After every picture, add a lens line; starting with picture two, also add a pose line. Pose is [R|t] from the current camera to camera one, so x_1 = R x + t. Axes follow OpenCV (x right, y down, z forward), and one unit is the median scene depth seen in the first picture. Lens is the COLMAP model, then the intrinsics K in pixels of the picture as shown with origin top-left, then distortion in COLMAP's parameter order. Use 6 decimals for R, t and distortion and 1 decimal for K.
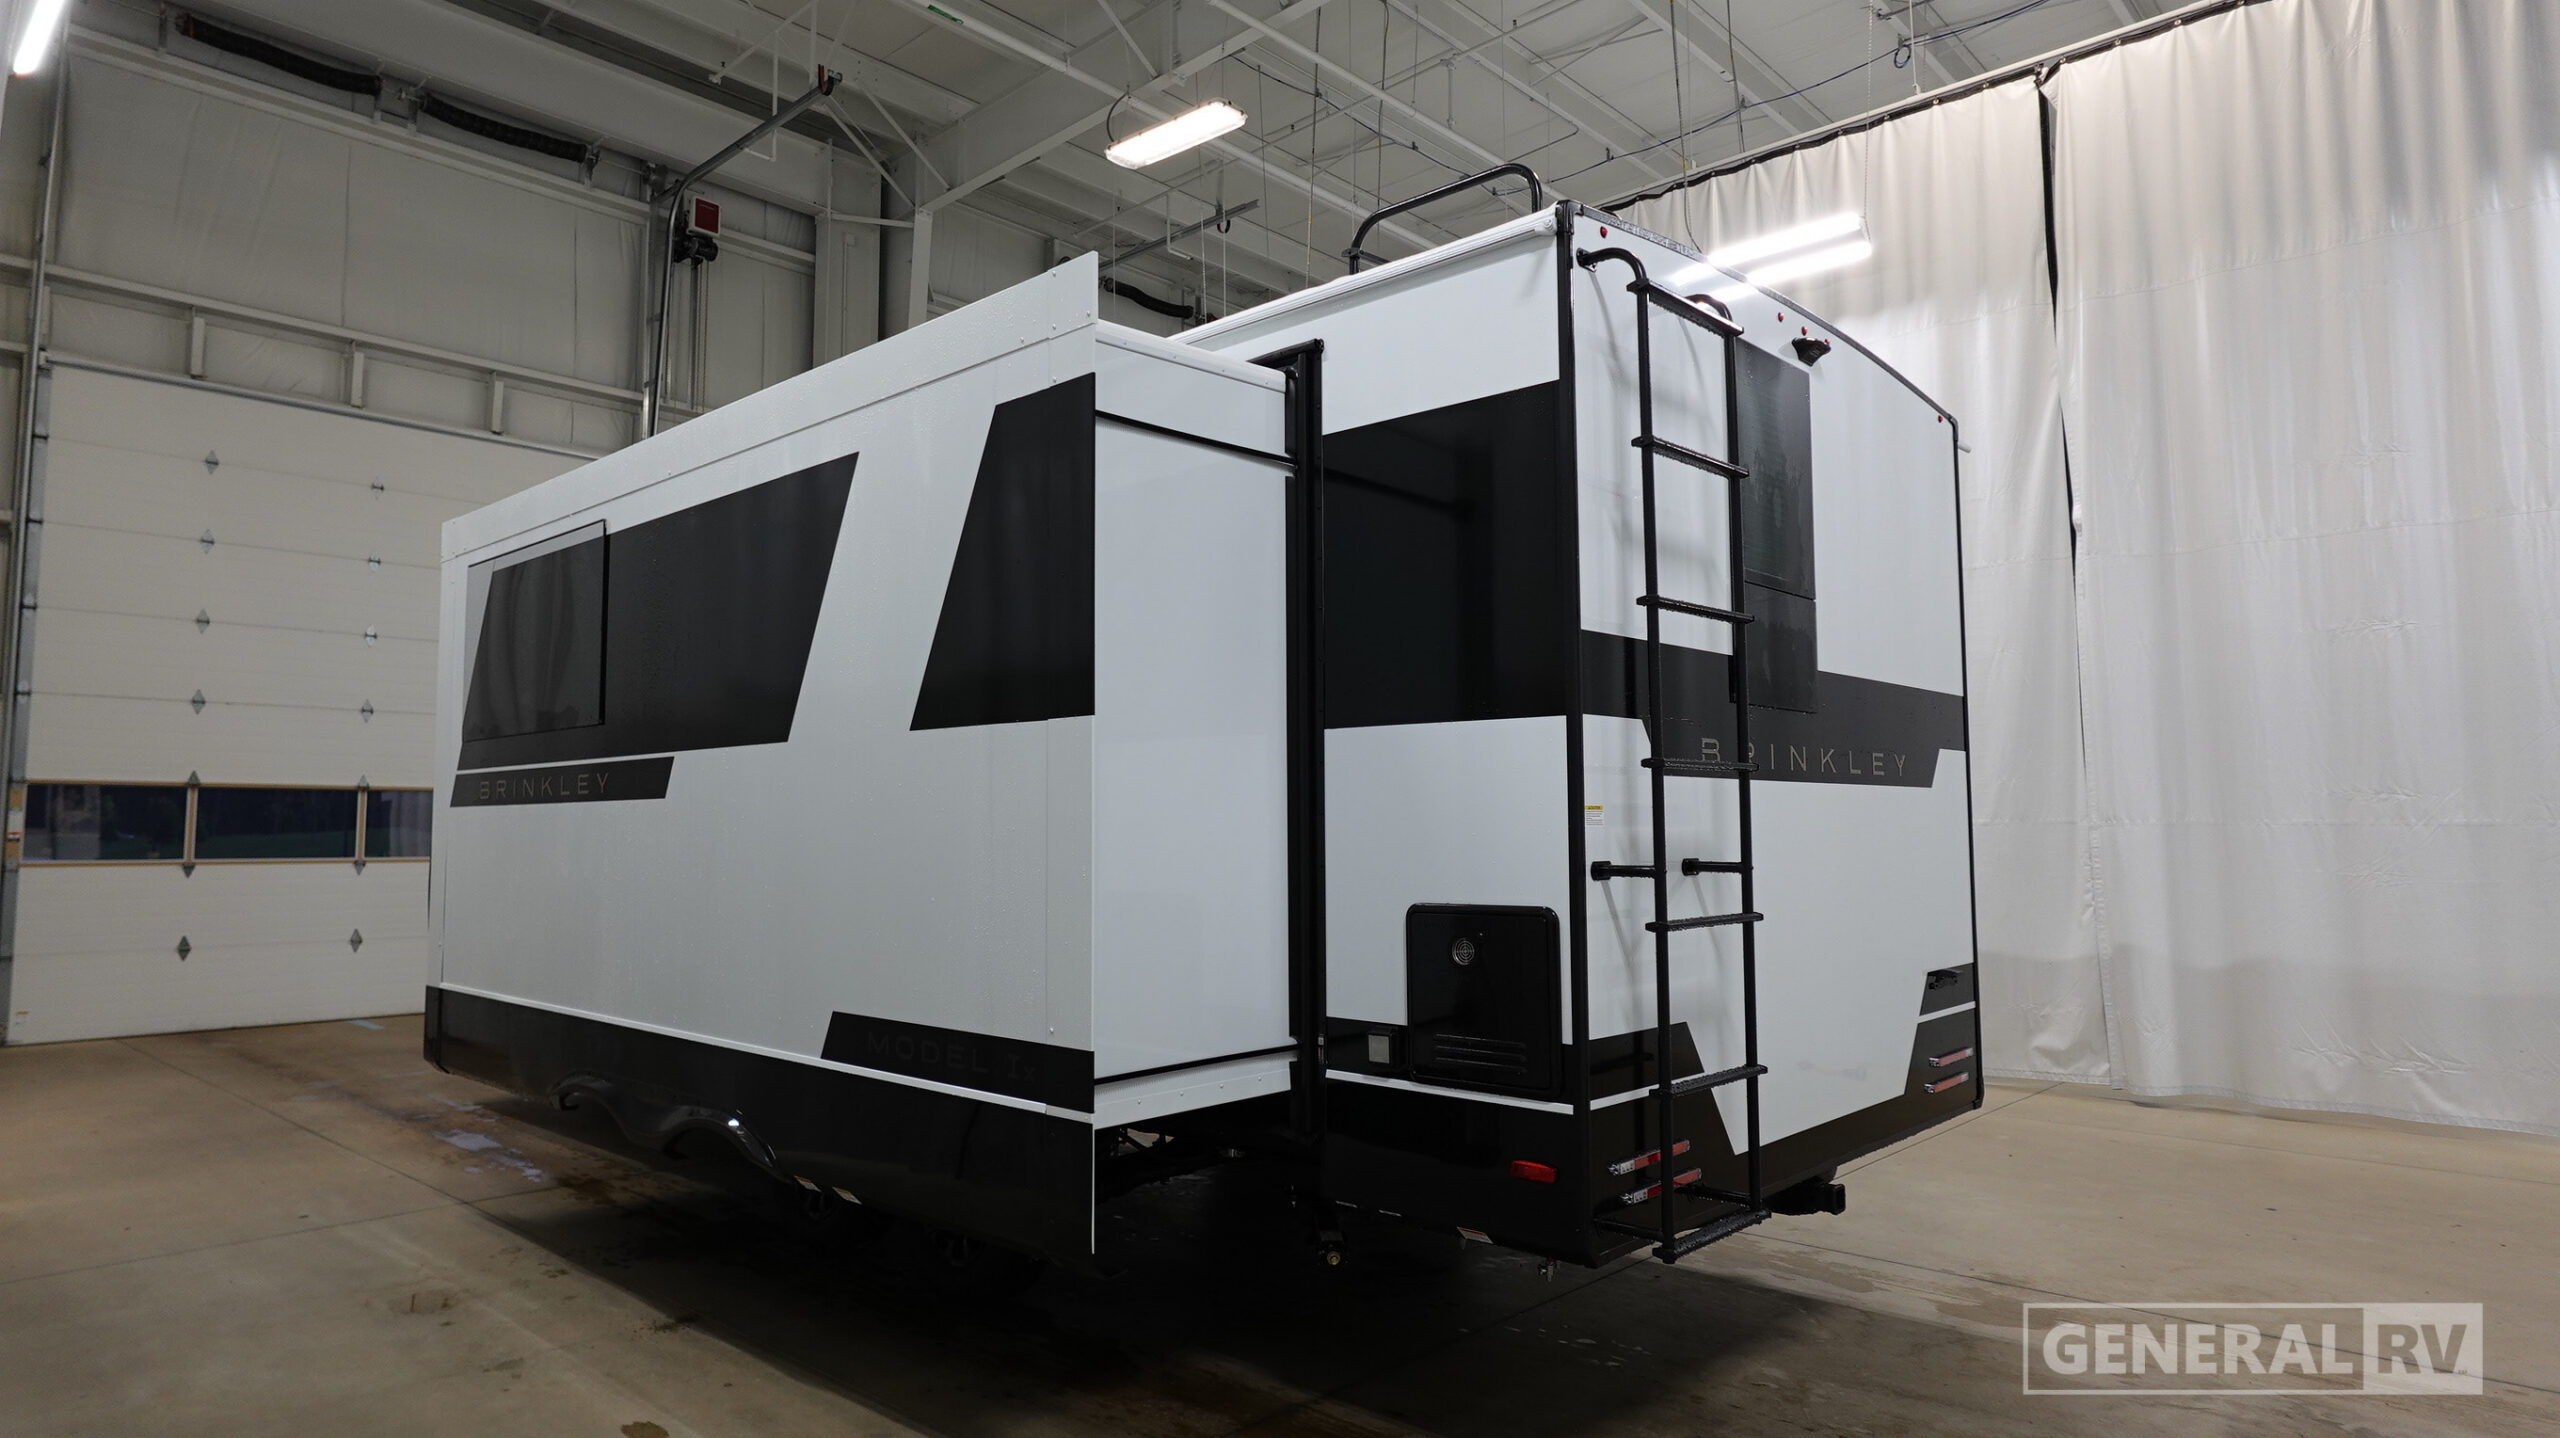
lens RADIAL K [[1450.8, 0, 1283.3], [0, 1450.8, 718.9], [0, 0, 1]] dist [-0.000729, 0.002120]
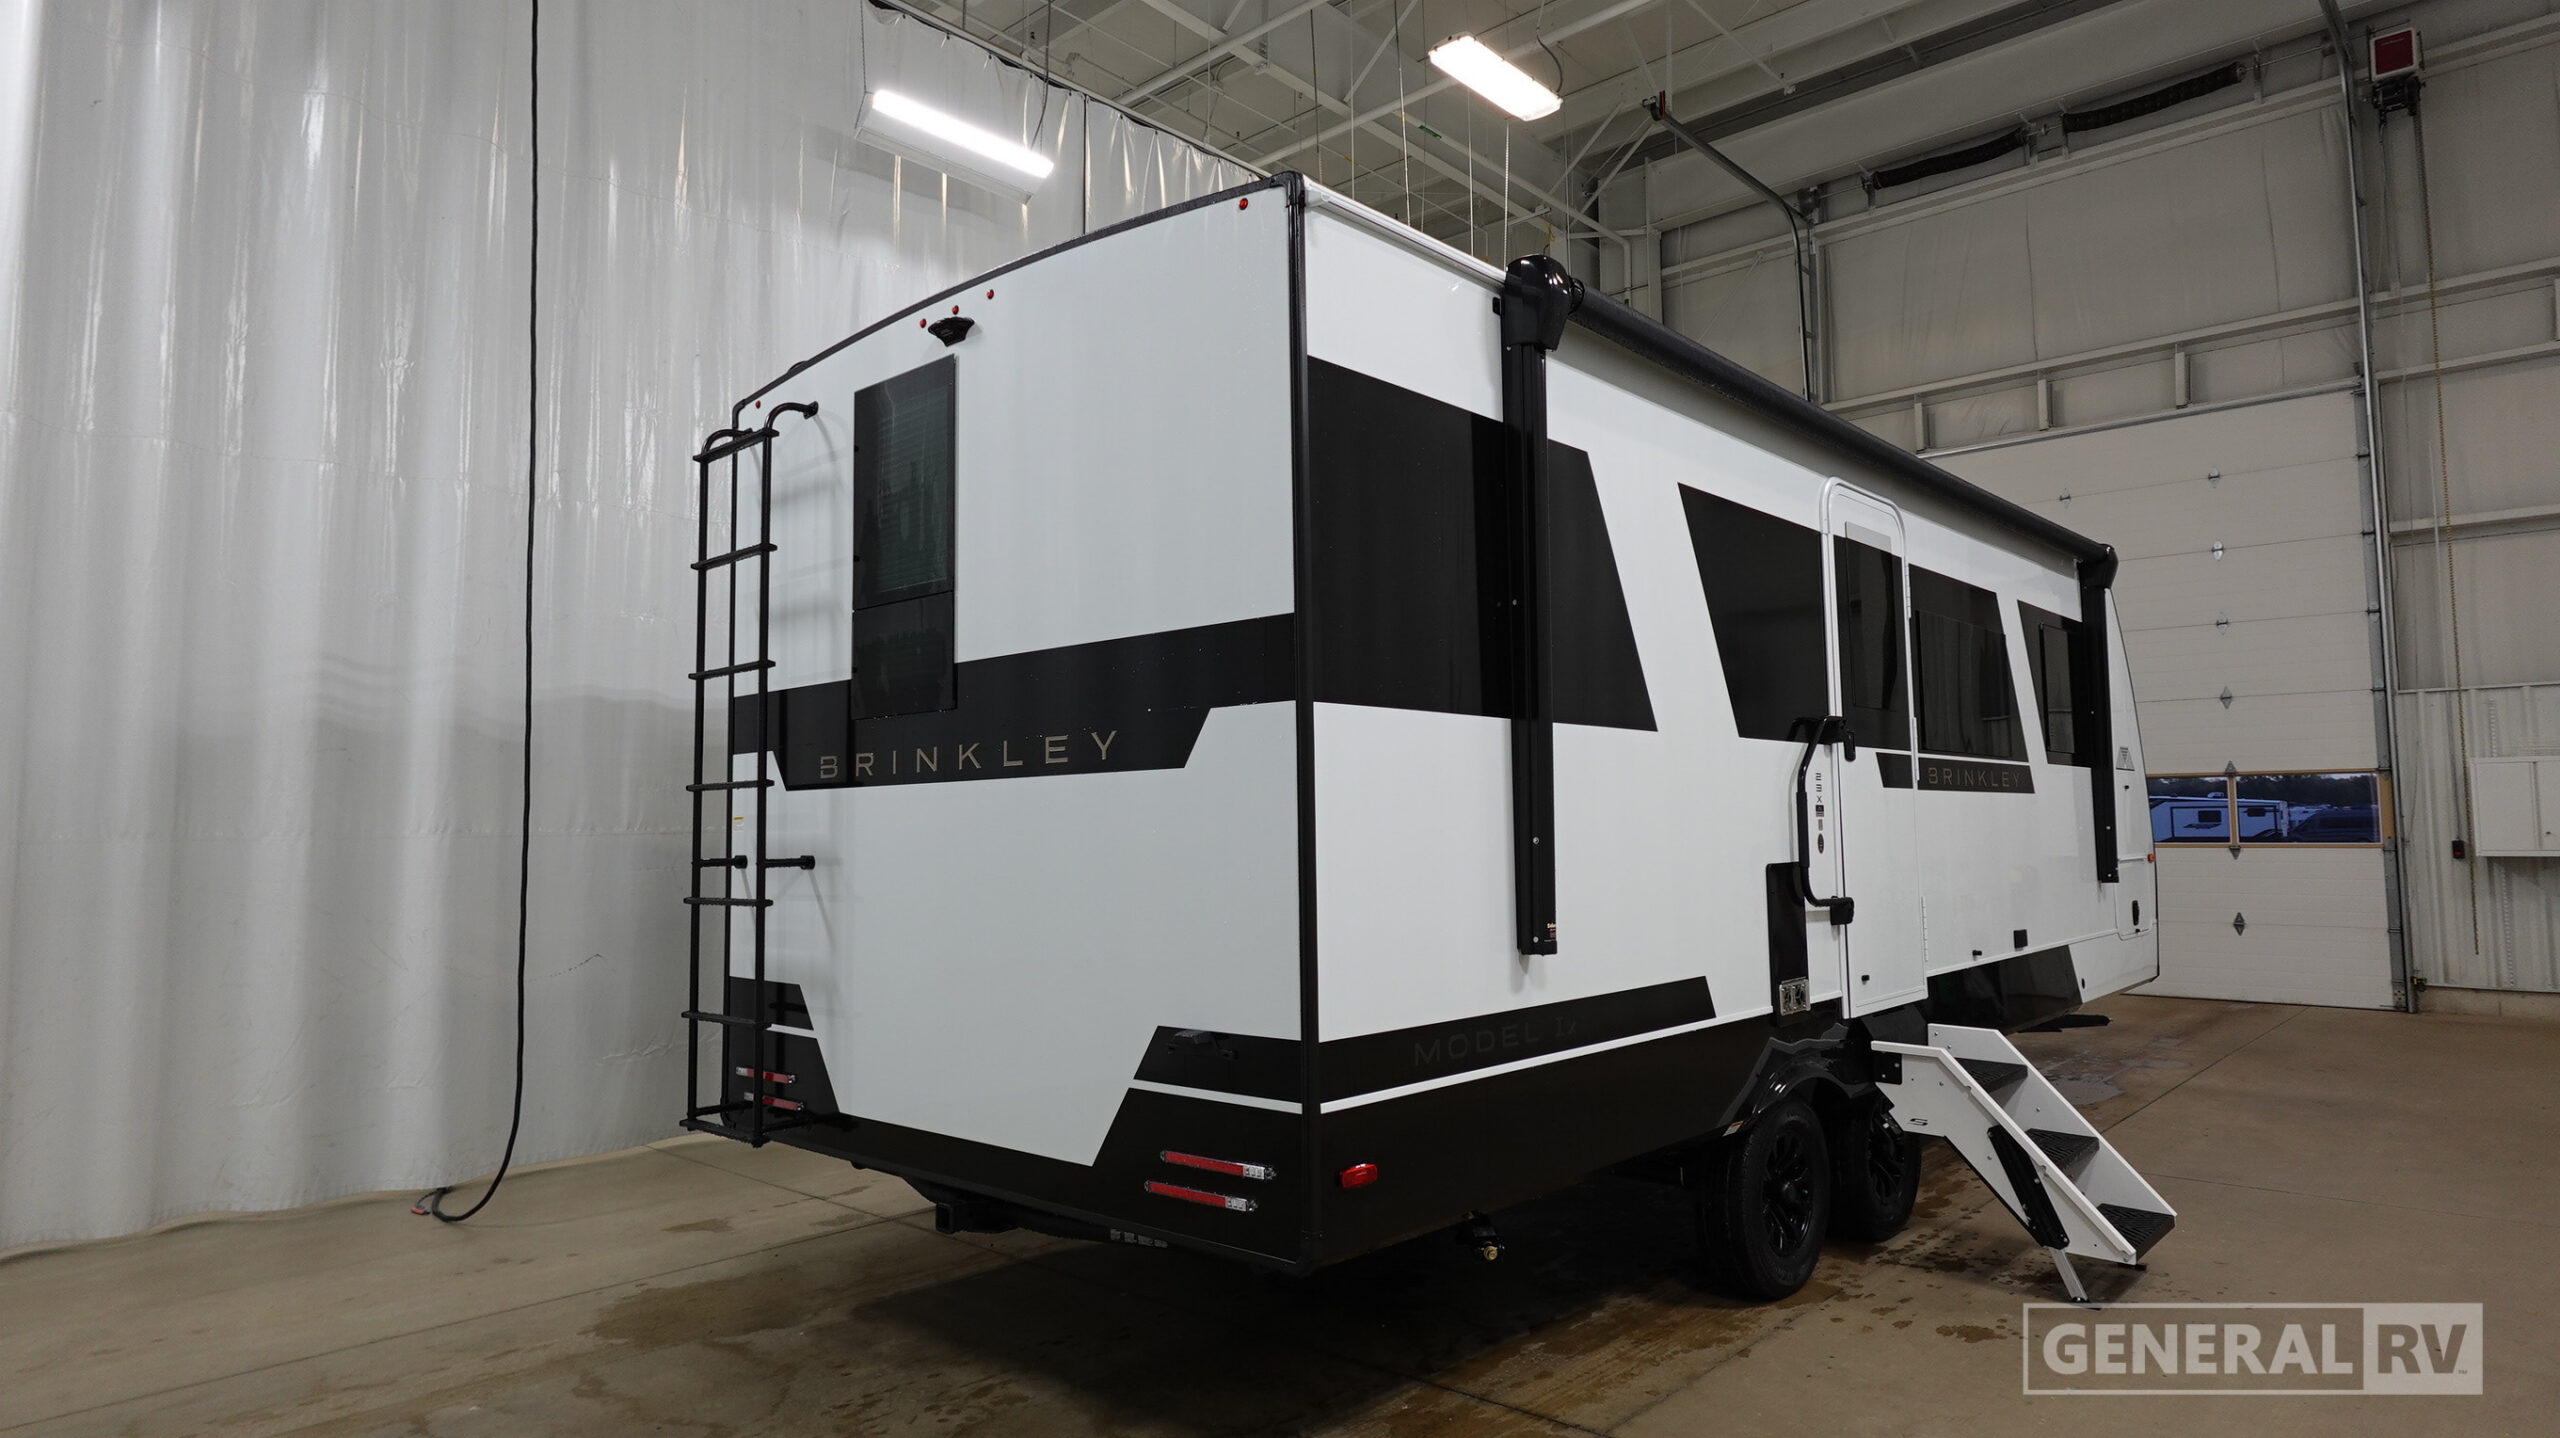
lens RADIAL K [[1450.8, 0, 1283.3], [0, 1450.8, 718.9], [0, 0, 1]] dist [-0.000729, 0.002120]
pose [[0.027884, -0.076026, -0.996716, 0.411459], [0.090447, 0.993205, -0.073228, 0.028657], [0.995511, -0.088108, 0.034571, 0.366720]]
